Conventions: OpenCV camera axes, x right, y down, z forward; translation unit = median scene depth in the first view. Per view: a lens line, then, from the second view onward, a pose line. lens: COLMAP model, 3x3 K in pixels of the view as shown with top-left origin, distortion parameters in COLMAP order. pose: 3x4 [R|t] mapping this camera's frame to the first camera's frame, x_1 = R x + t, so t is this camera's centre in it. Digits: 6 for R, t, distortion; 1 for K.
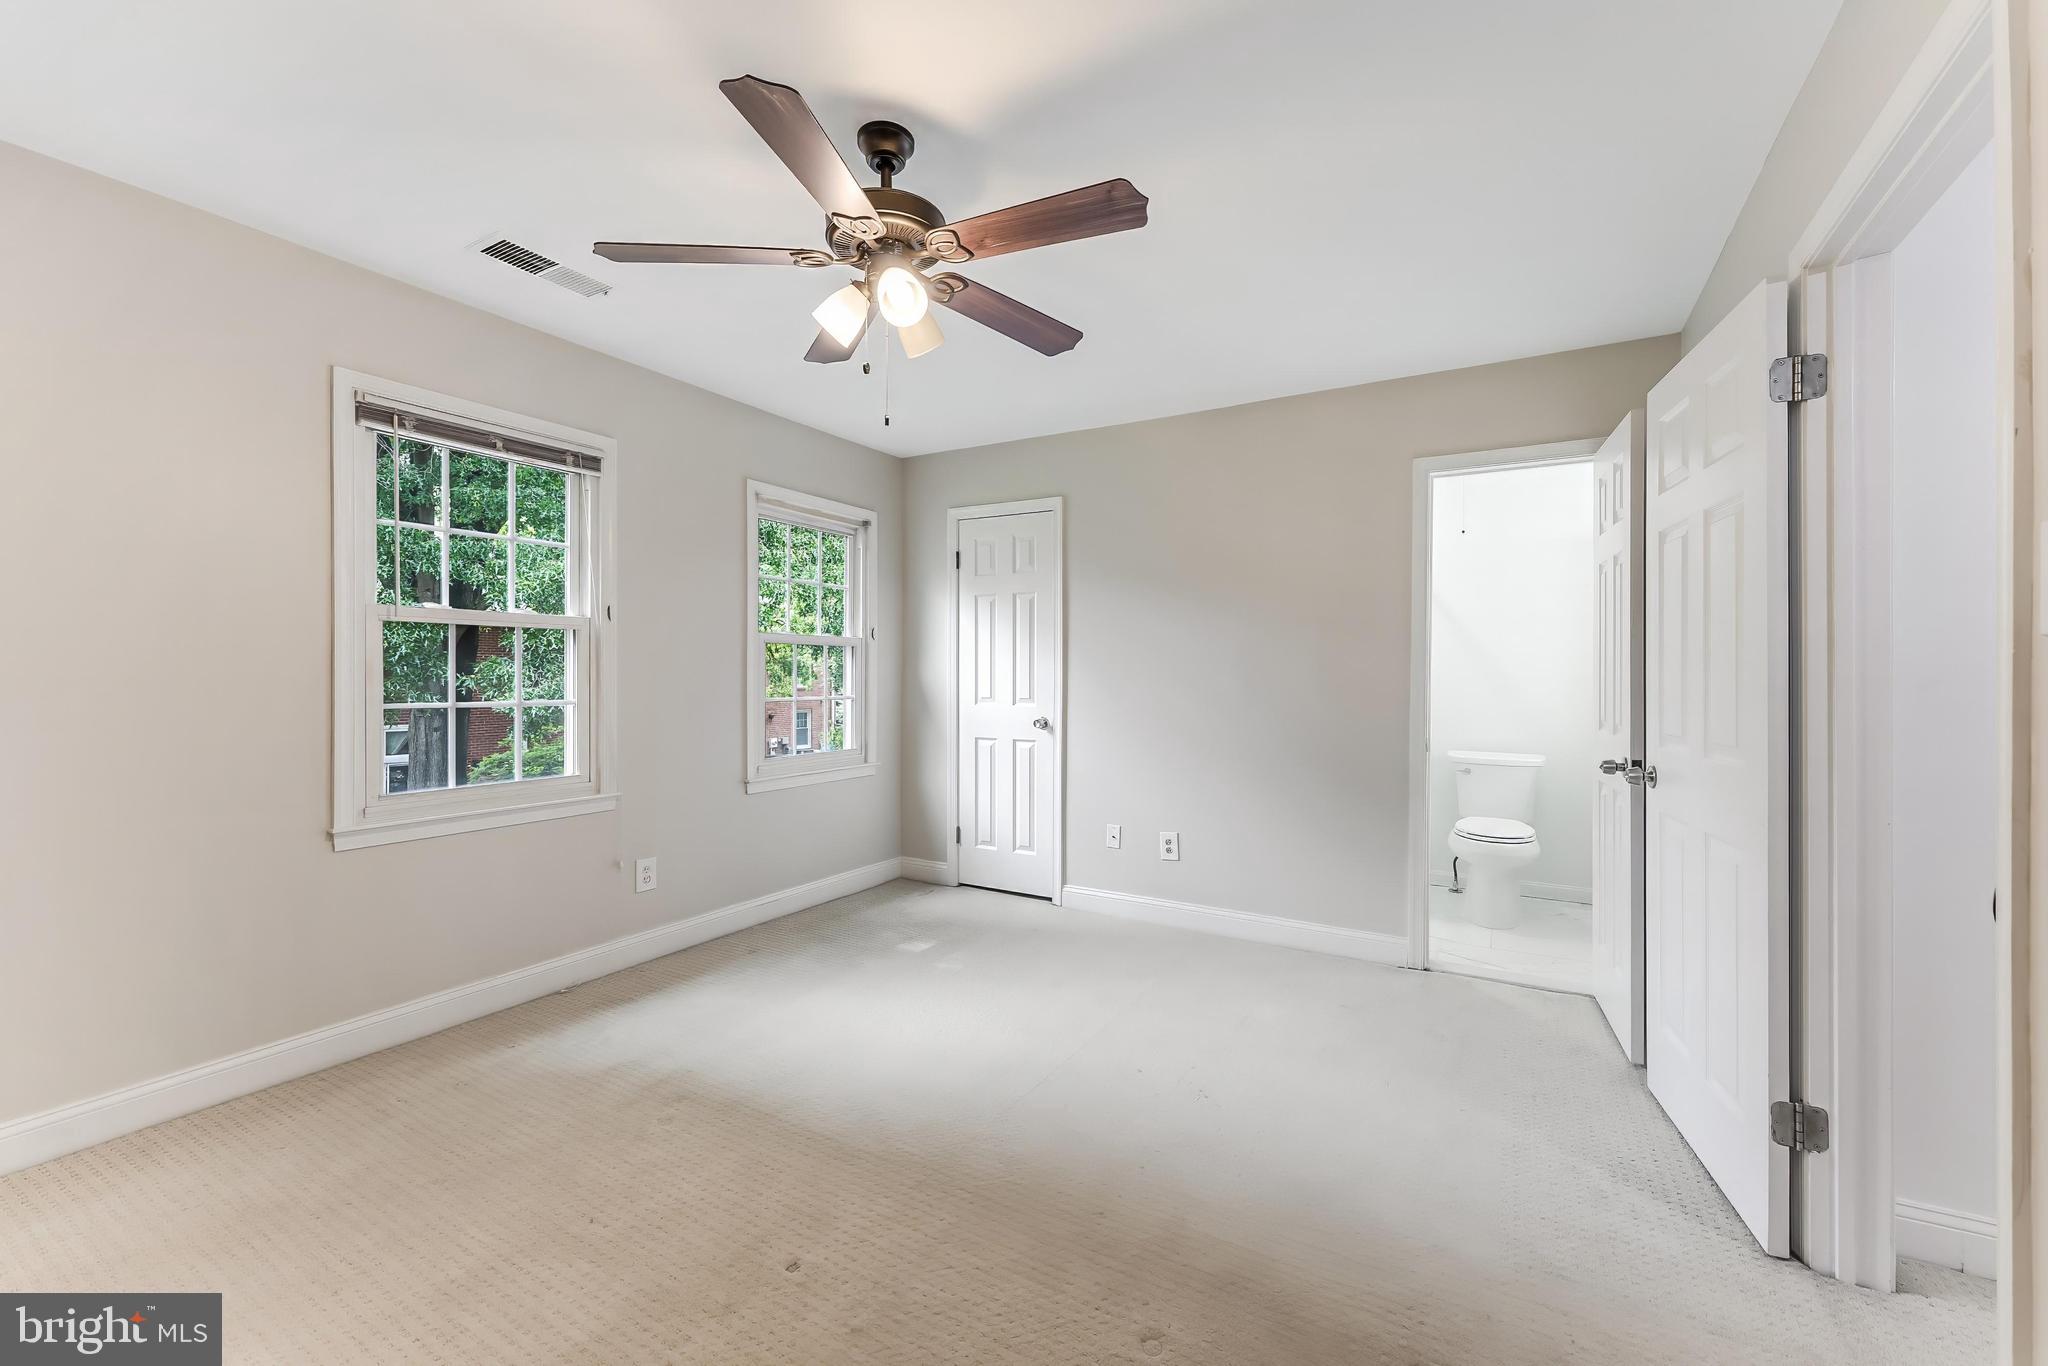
lens RADIAL K [[777.8, 0, 978.2], [0, 777.8, 670.9], [0, 0, 1]] dist [0.000982, 0.000022]
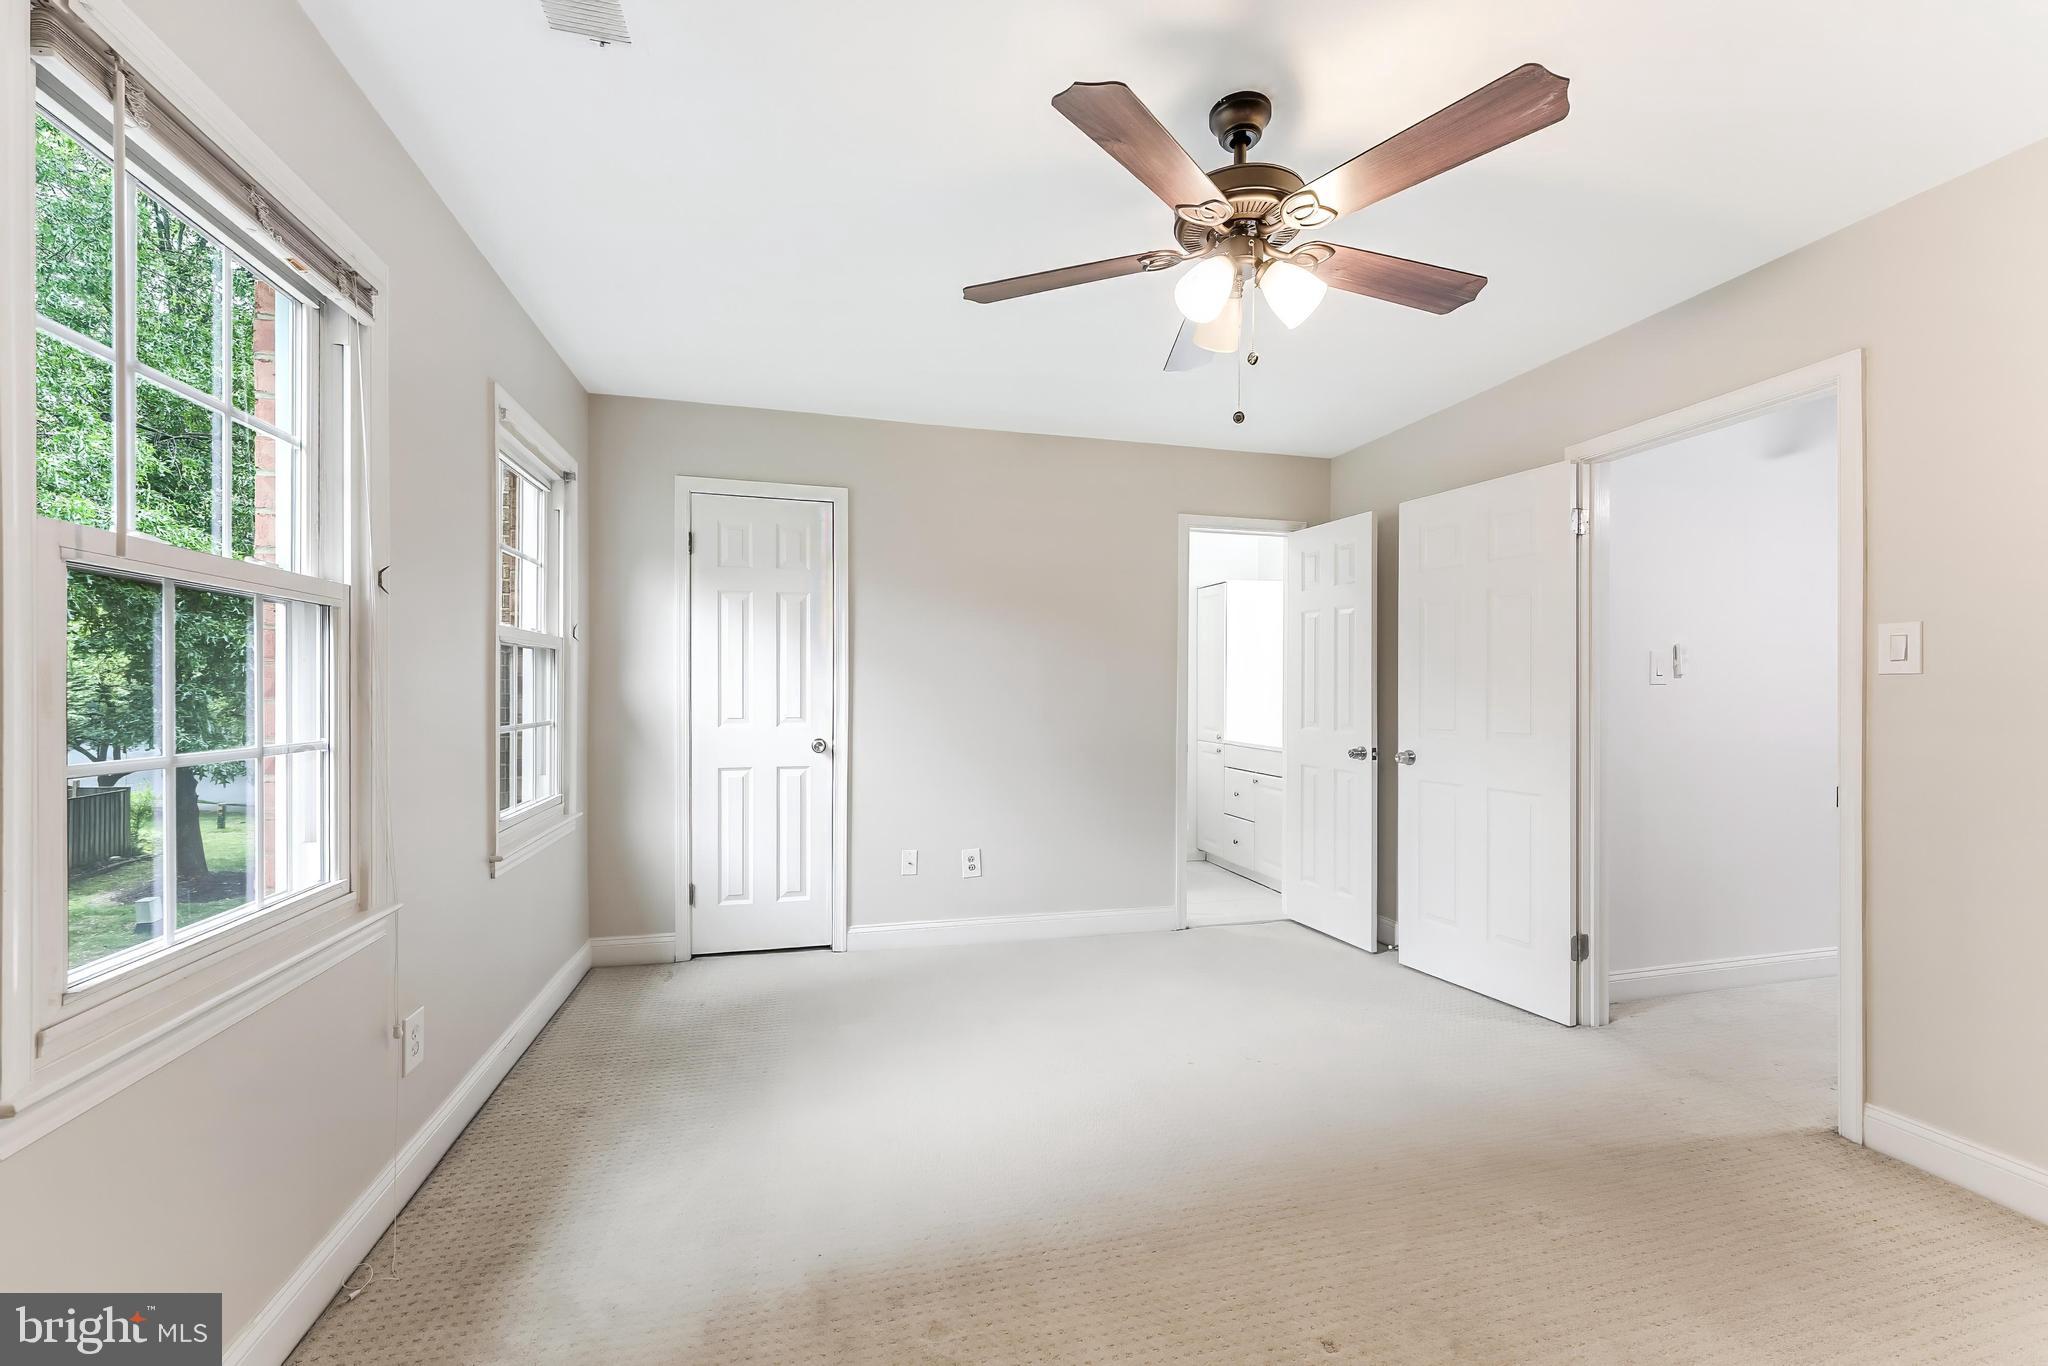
lens RADIAL K [[813.2, 0, 1034.9], [0, 813.2, 680.6], [0, 0, 1]] dist [0.001720, 0.000091]
pose [[0.715341, 0.007476, 0.698735, -0.421403], [-0.004995, 0.999972, -0.005586, -0.001238], [-0.698757, 0.000505, 0.715359, 0.204493]]
